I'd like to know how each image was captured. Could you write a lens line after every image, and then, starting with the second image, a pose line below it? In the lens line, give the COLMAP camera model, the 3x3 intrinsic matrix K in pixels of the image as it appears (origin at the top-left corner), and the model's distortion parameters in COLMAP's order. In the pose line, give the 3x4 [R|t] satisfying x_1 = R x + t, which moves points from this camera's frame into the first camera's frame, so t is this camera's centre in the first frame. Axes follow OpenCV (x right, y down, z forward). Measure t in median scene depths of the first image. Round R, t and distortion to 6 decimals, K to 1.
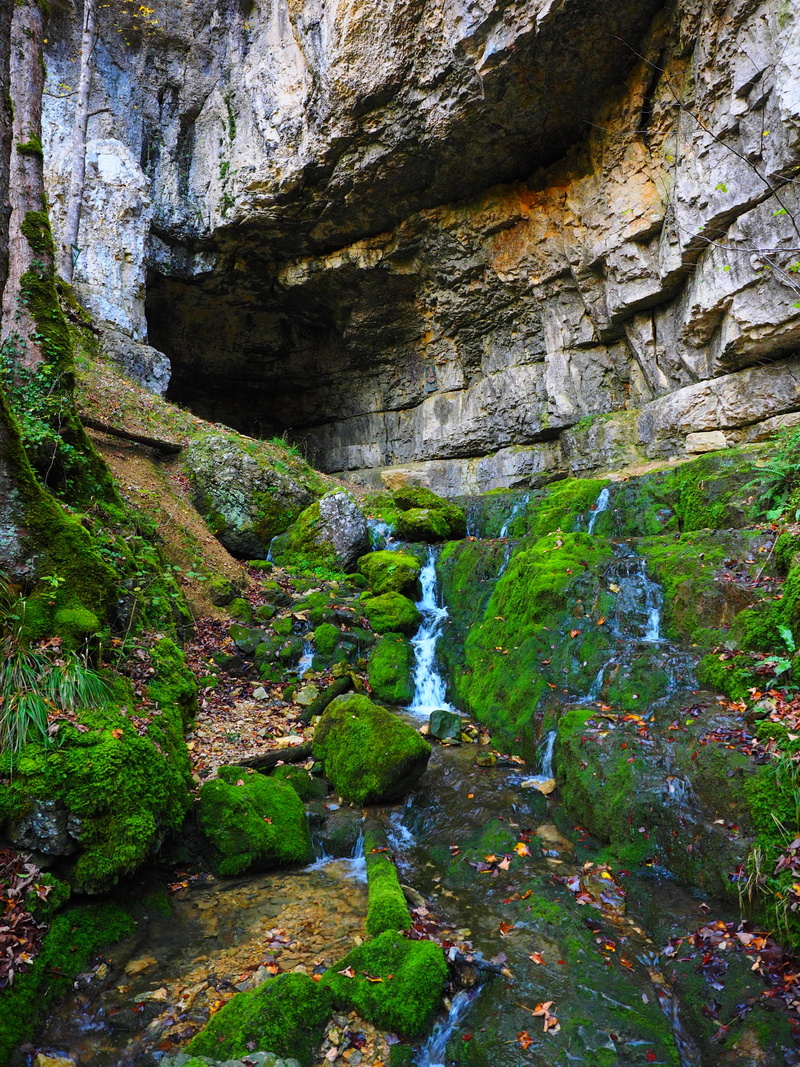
lens RADIAL K [[785.7, 0, 400.0], [0, 785.7, 533.5], [0, 0, 1]] dist [-0.020604, 0.004040]
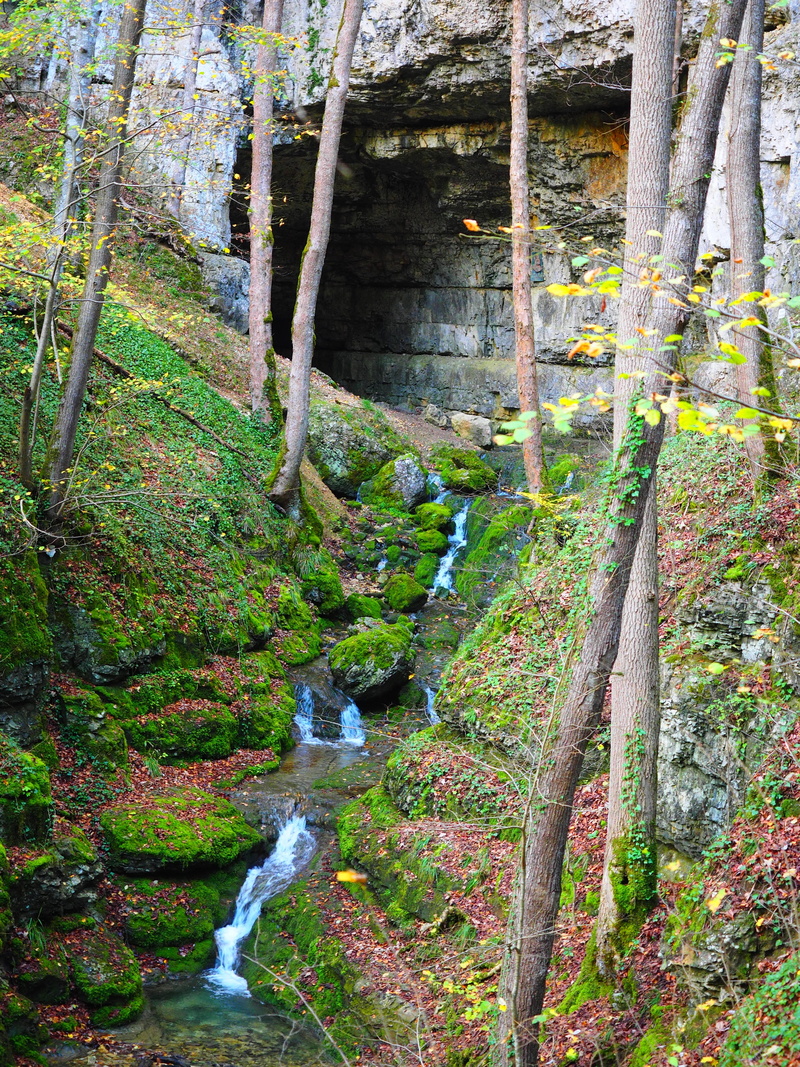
lens RADIAL K [[2310.0, 0, 400.0], [0, 2310.0, 533.5], [0, 0, 1]] dist [0.024993, -0.148720]
pose [[0.992925, 0.063387, -0.100410, 0.191754], [-0.052299, 0.992615, 0.109454, -0.210061], [0.106607, -0.103428, 0.988907, -1.804444]]
